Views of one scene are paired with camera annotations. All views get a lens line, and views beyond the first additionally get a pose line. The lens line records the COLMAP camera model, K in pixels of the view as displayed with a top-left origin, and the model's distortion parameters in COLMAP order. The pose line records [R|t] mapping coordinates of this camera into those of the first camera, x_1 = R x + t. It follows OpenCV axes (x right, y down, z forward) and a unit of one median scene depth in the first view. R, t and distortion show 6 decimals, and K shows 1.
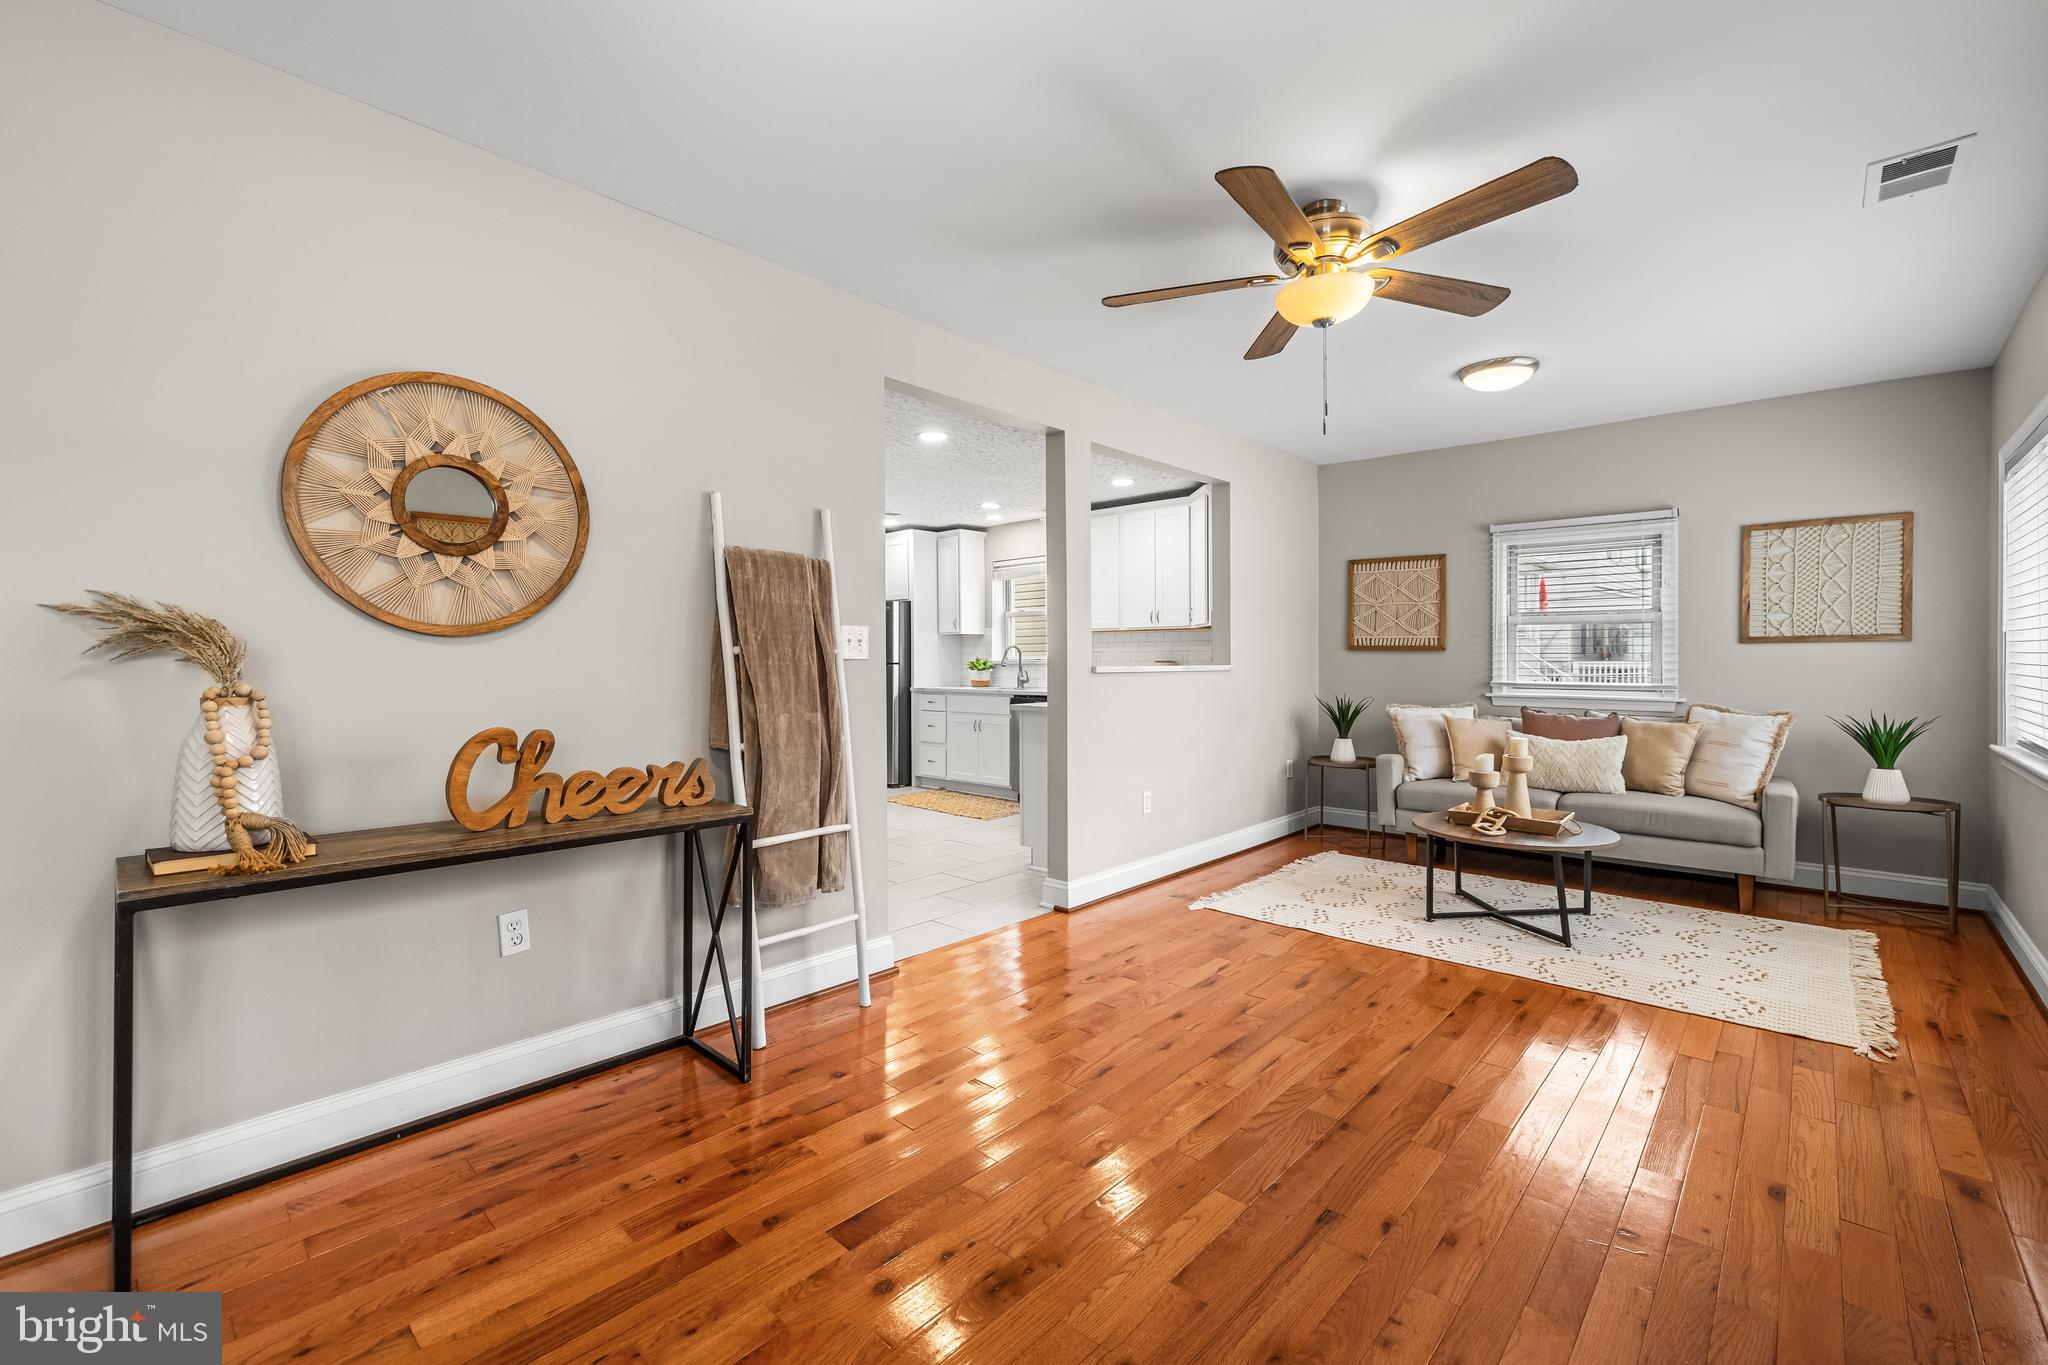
lens RADIAL K [[859.4, 0, 1015.1], [0, 859.4, 661.3], [0, 0, 1]] dist [0.000926, -0.000166]
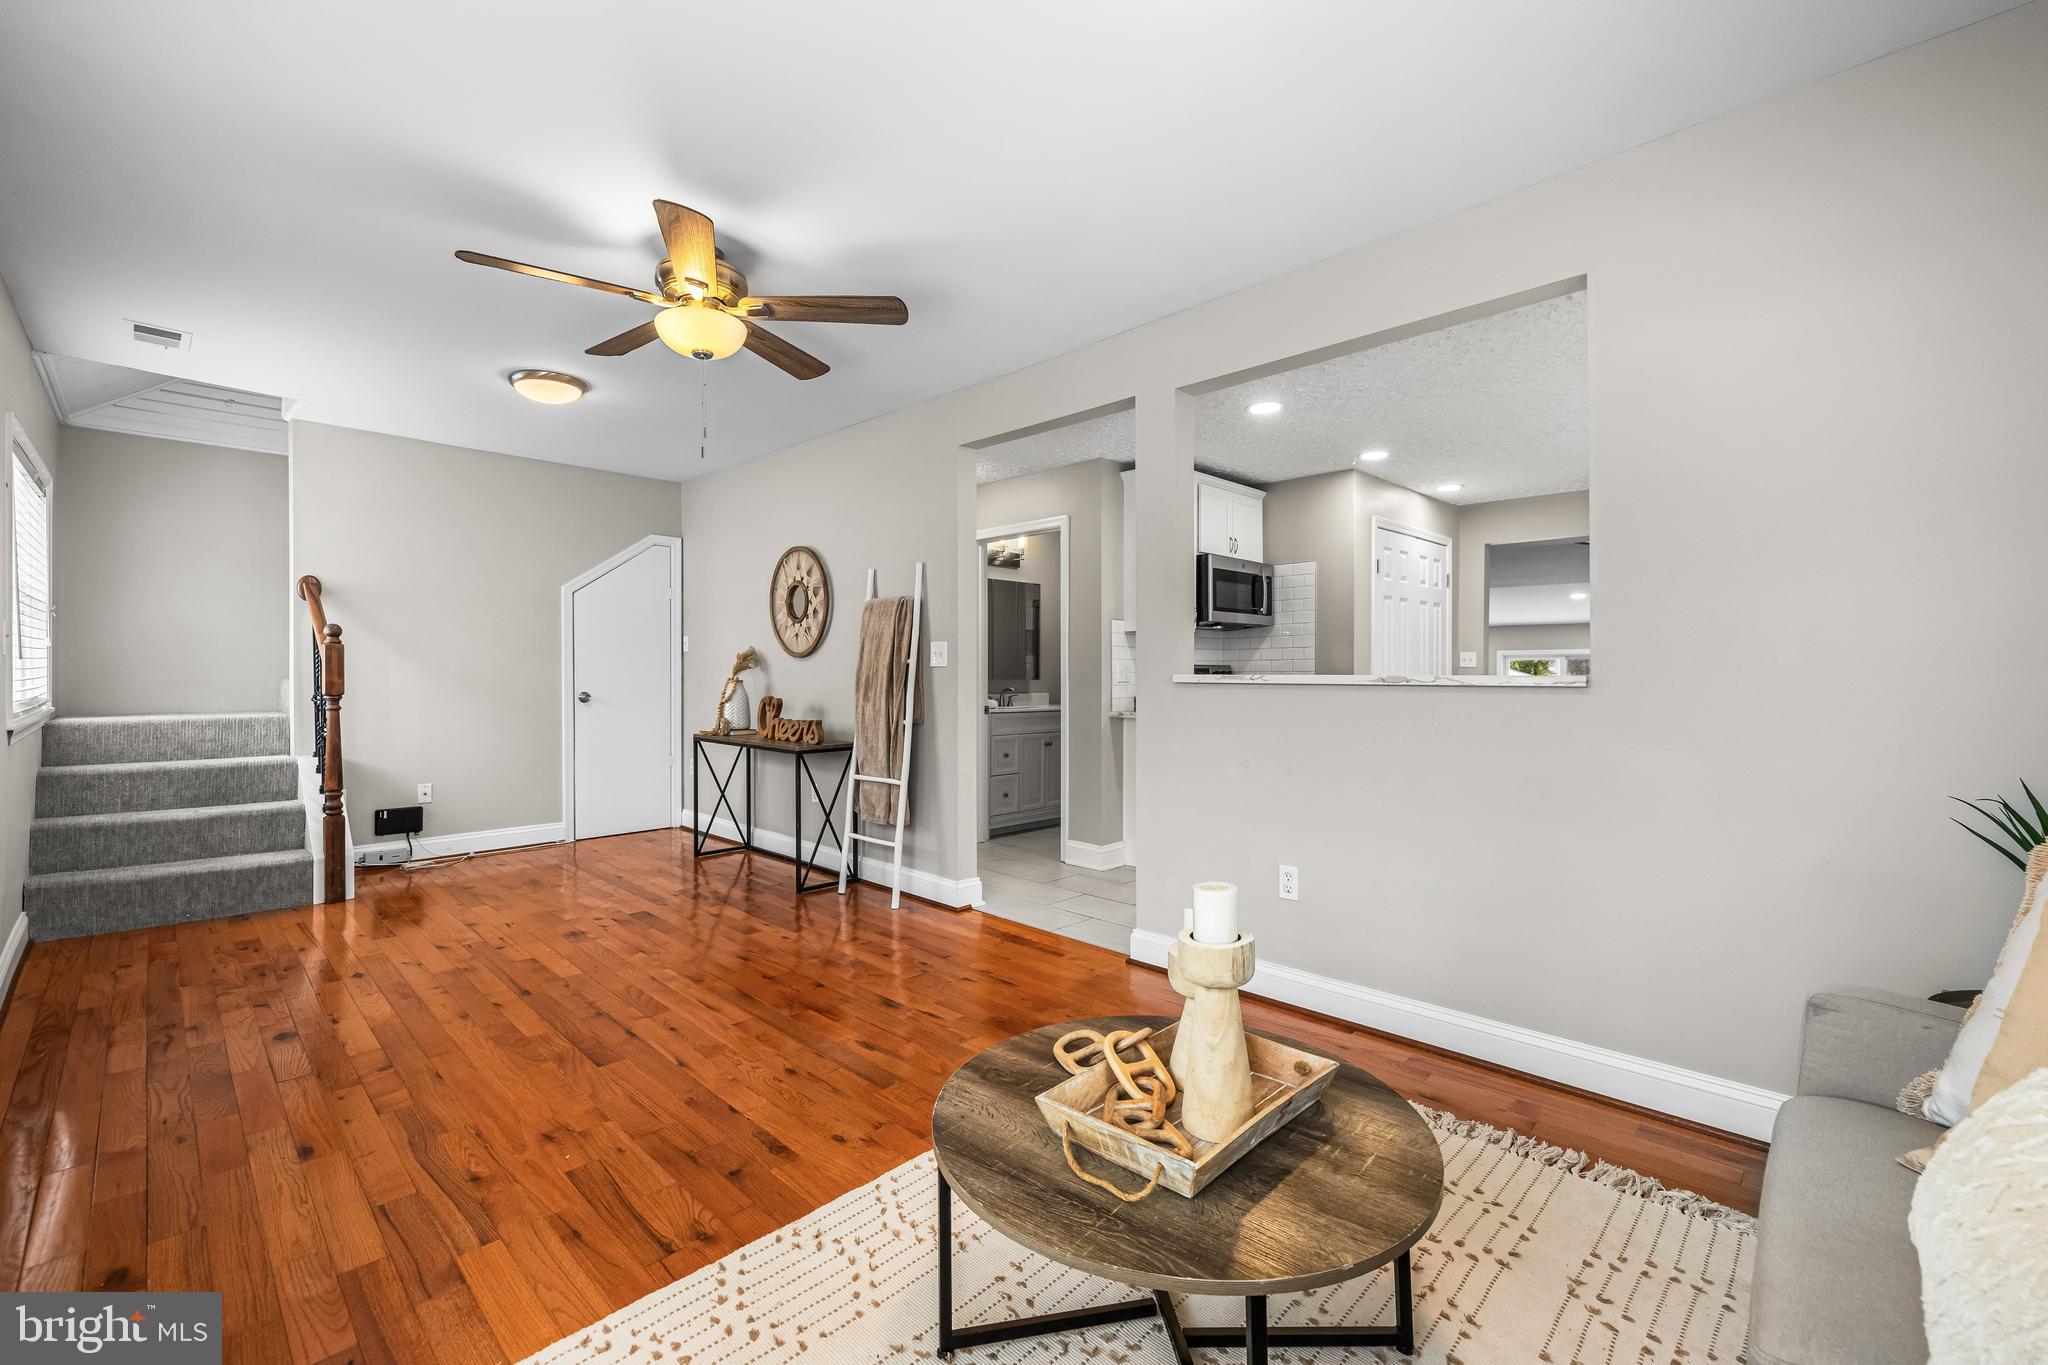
lens RADIAL K [[864.8, 0, 1012.1], [0, 864.8, 674.0], [0, 0, 1]] dist [0.000742, 0.000196]
pose [[-0.036194, 0.003870, -0.999337, 0.478718], [0.000601, 0.999992, 0.003851, 0.001743], [0.999345, -0.000461, -0.036196, 0.475258]]
